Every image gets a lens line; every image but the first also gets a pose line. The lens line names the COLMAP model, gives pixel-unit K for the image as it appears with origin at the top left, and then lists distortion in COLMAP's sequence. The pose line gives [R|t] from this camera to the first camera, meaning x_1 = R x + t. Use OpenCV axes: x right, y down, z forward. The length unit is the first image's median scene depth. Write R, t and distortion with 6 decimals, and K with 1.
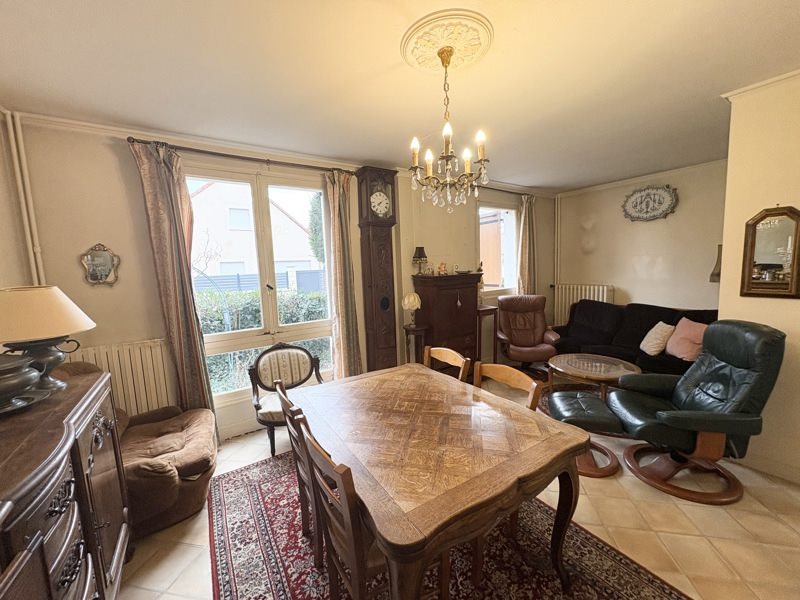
lens RADIAL K [[316.7, 0, 400.0], [0, 316.7, 300.0], [0, 0, 1]] dist [-0.001128, -0.000088]
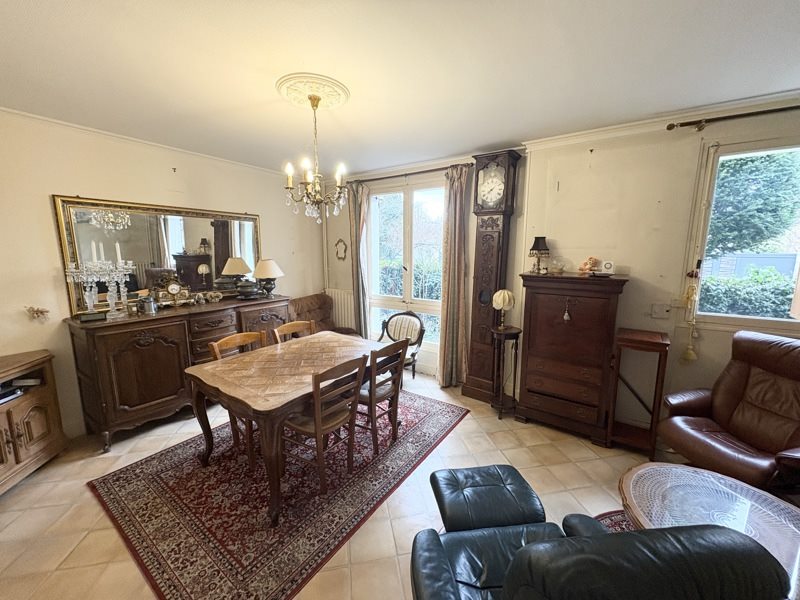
lens RADIAL K [[316.7, 0, 400.0], [0, 316.7, 300.0], [0, 0, 1]] dist [-0.001128, -0.000088]
pose [[0.375101, 0.185861, -0.908160, 0.801197], [-0.115730, 0.981418, 0.153053, -0.107391], [0.919731, 0.047691, 0.389640, 0.431092]]
